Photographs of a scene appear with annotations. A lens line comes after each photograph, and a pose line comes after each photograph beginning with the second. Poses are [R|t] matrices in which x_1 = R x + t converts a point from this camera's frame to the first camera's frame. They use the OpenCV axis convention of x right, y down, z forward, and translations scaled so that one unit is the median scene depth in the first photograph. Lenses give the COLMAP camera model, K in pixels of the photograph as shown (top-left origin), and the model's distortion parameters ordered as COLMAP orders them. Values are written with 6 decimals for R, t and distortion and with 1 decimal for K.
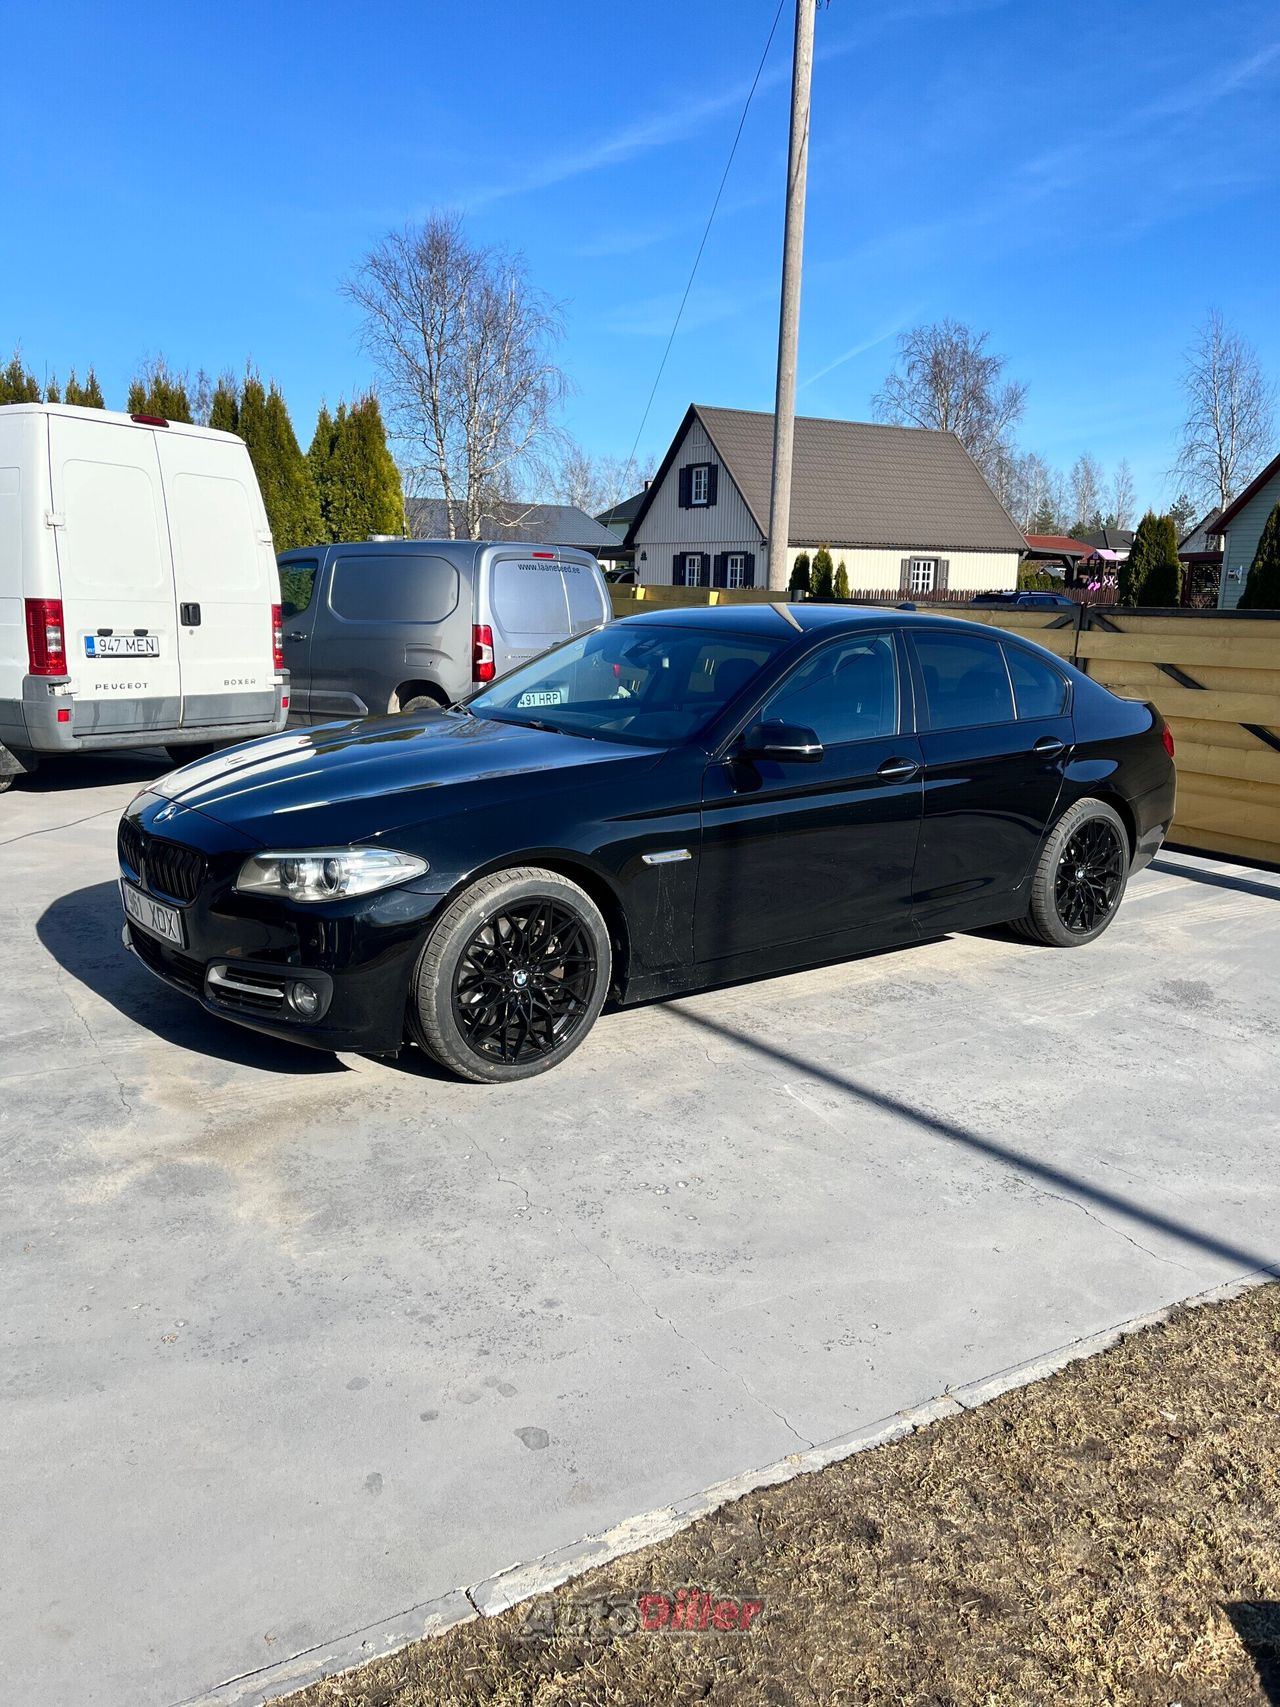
lens RADIAL K [[1270.8, 0, 648.7], [0, 1270.8, 854.0], [0, 0, 1]] dist [0.064537, -0.079158]
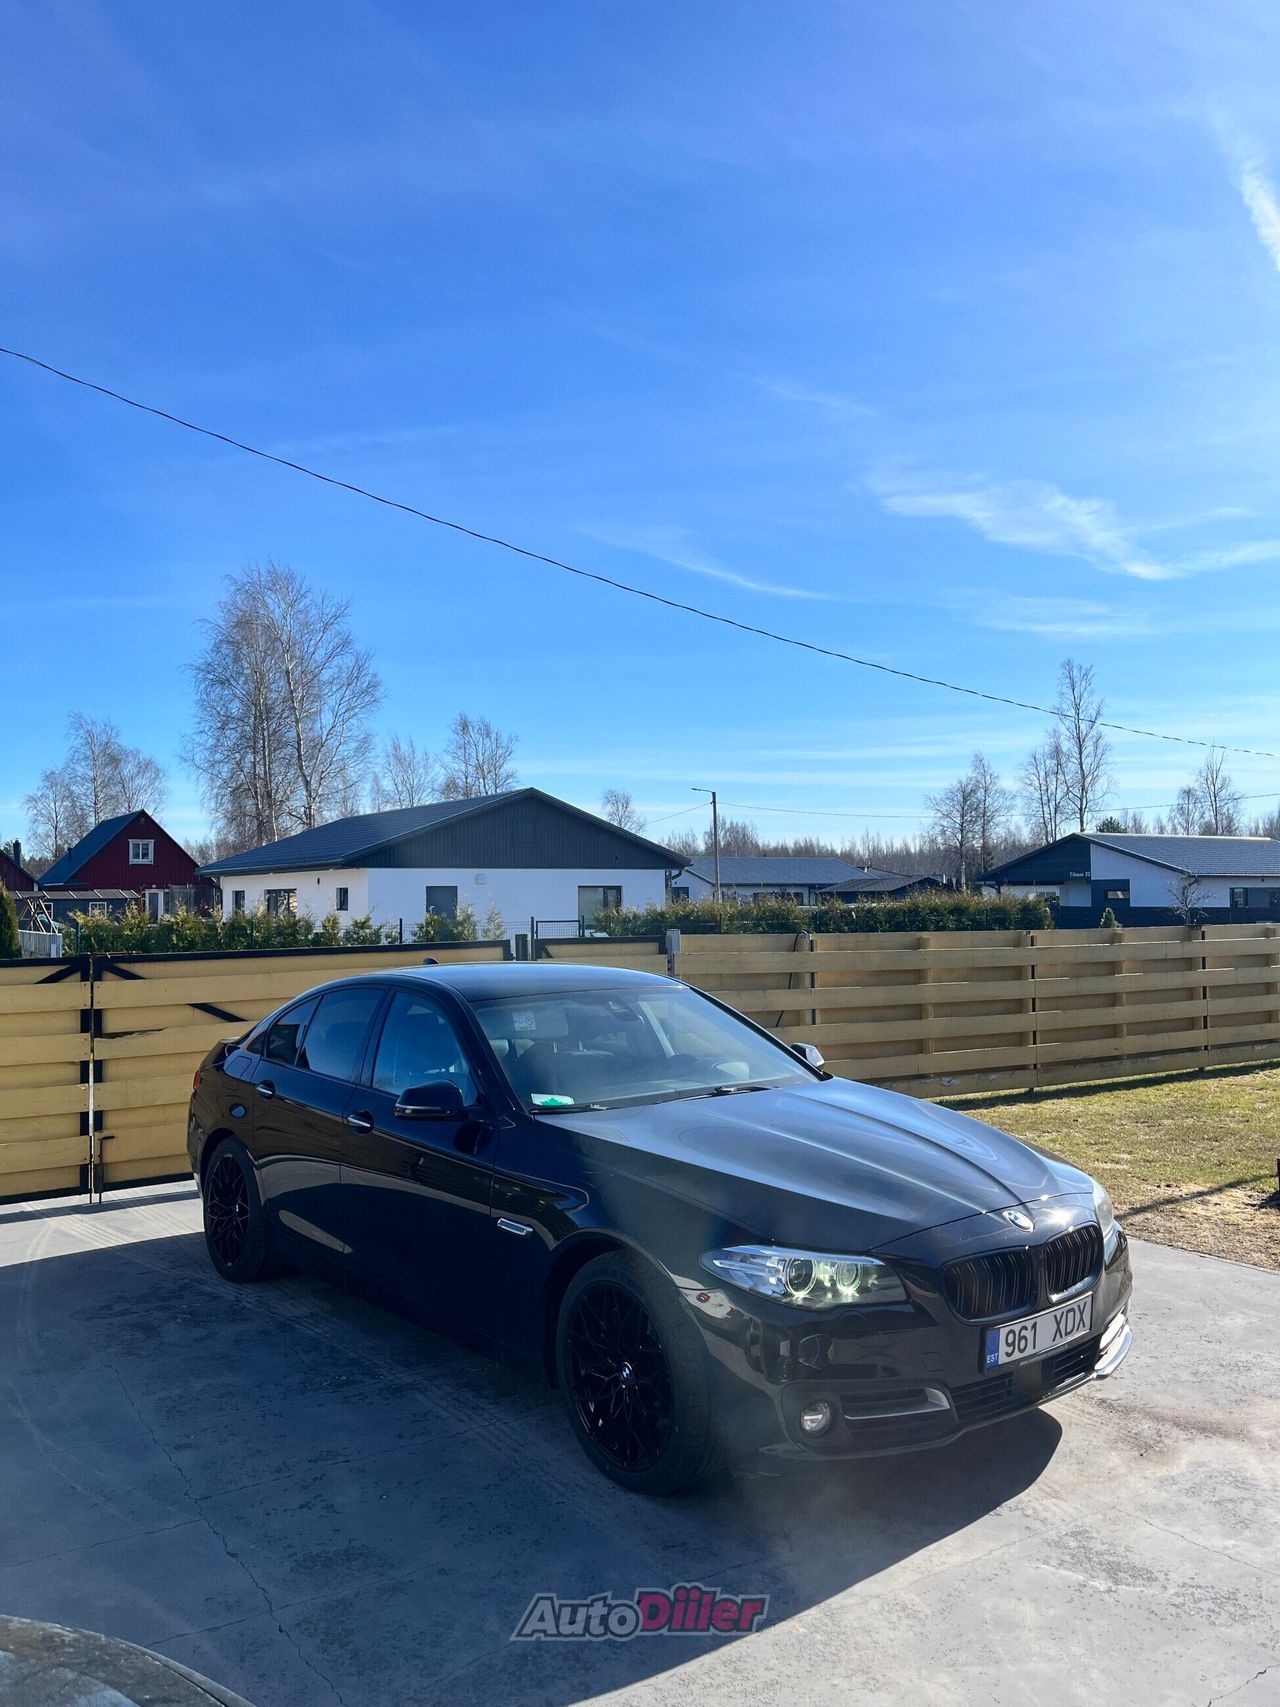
lens RADIAL K [[1270.8, 0, 648.7], [0, 1270.8, 854.0], [0, 0, 1]] dist [0.064537, -0.079158]
pose [[0.013625, 0.014300, 0.999805, -1.419346], [0.224546, 0.974315, -0.016996, -0.360383], [-0.974368, 0.224734, 0.010064, 1.282390]]
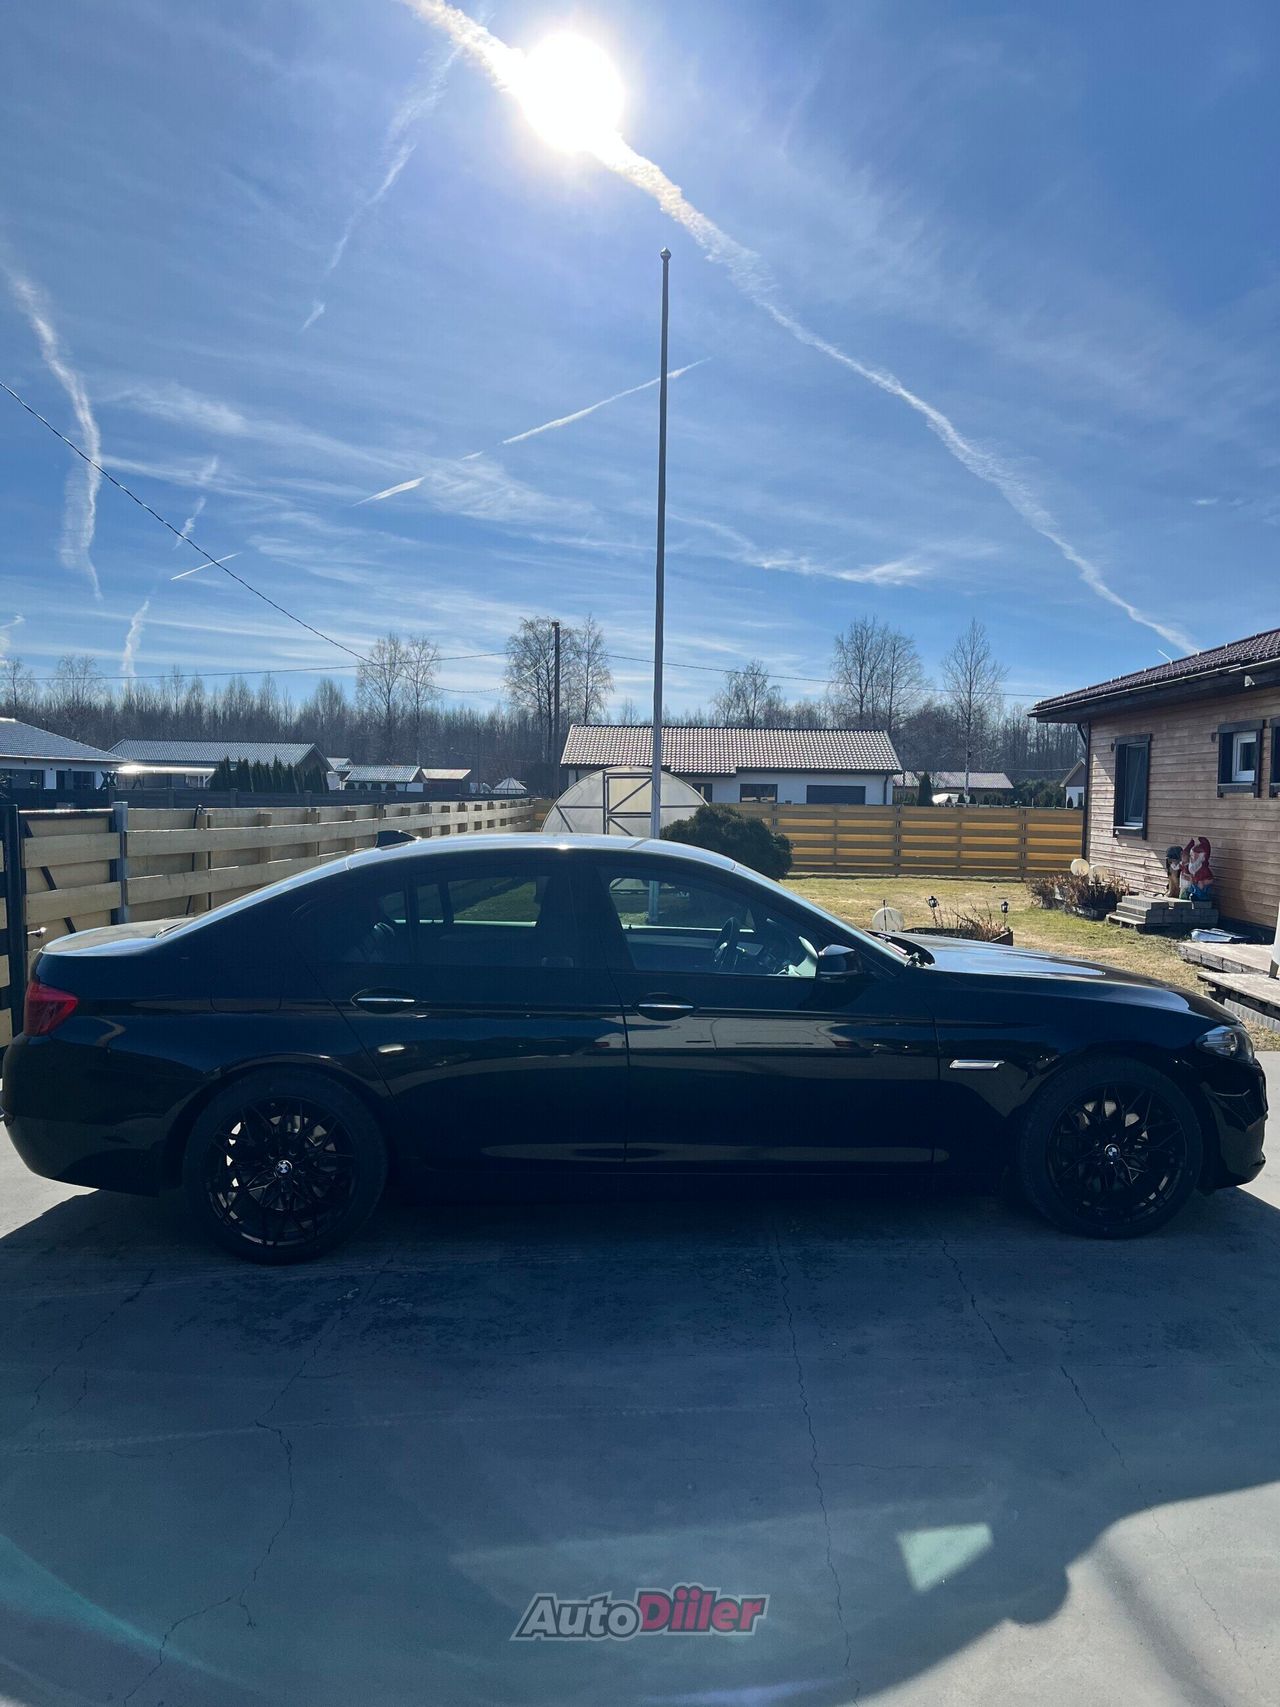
lens RADIAL K [[1270.8, 0, 648.7], [0, 1270.8, 854.0], [0, 0, 1]] dist [0.064537, -0.079158]
pose [[-0.807570, -0.058464, 0.586867, -0.746153], [0.096629, 0.968511, 0.229453, -0.590625], [-0.581802, 0.242008, -0.776492, 2.567275]]
